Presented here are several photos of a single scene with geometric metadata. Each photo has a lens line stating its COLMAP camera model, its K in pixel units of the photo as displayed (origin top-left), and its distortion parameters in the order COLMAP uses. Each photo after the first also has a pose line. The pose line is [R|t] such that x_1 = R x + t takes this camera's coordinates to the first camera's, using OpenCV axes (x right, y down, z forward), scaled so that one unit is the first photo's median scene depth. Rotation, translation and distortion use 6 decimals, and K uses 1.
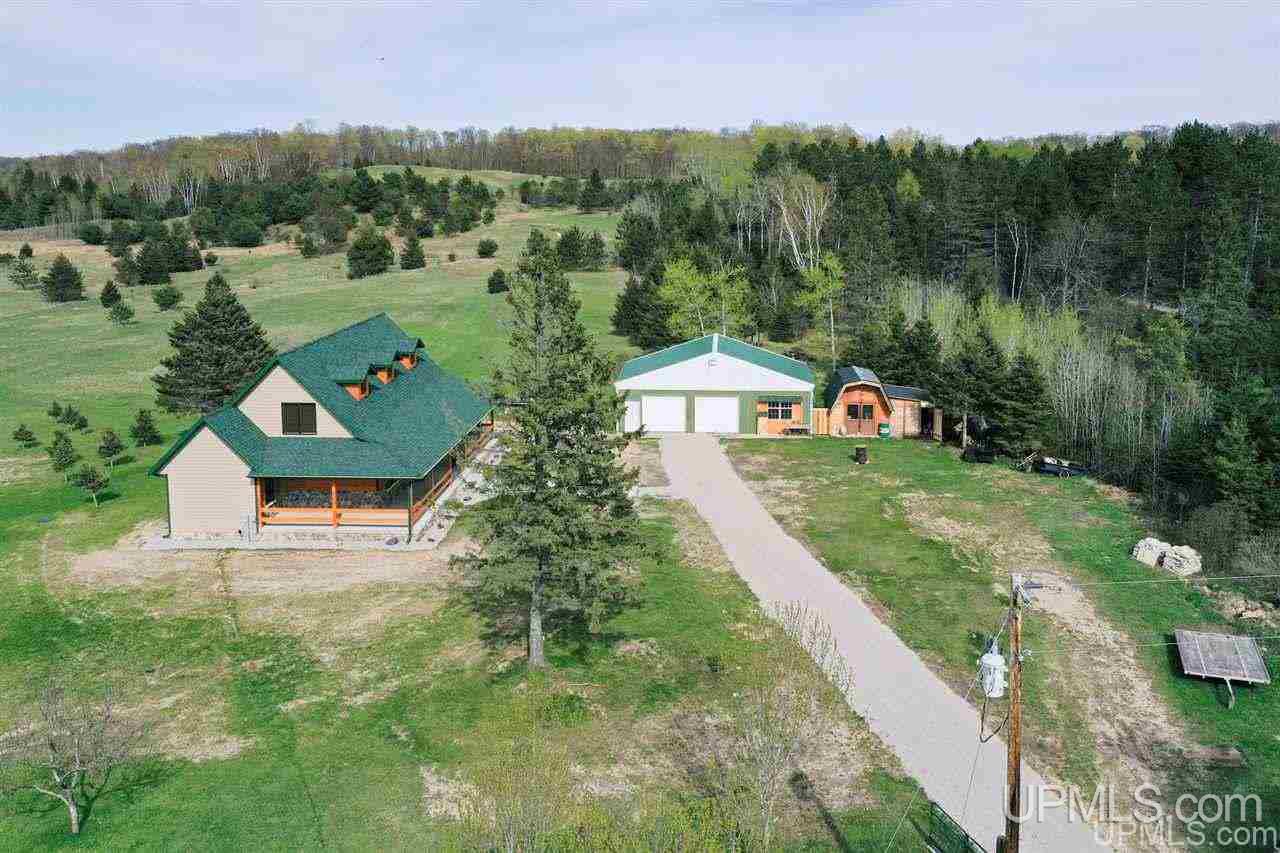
lens RADIAL K [[1015.6, 0, 670.4], [0, 1015.6, 413.6], [0, 0, 1]] dist [-0.006751, 0.006544]
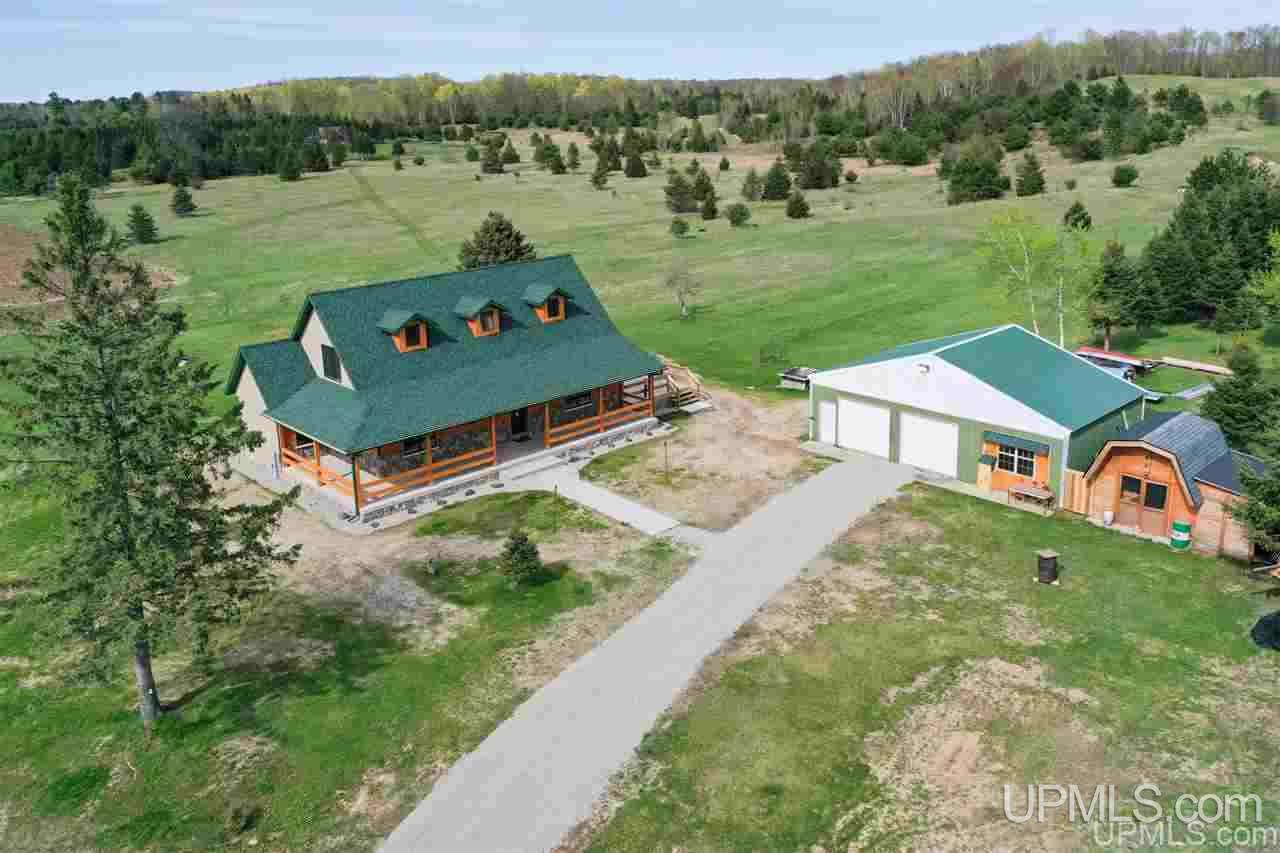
lens RADIAL K [[1015.6, 0, 661.2], [0, 1015.6, 382.3], [0, 0, 1]] dist [-0.006751, 0.006544]
pose [[0.719290, 0.169973, -0.673595, 0.368329], [-0.135469, 0.985311, 0.103973, -0.086873], [0.681374, 0.016465, 0.731751, 0.382539]]
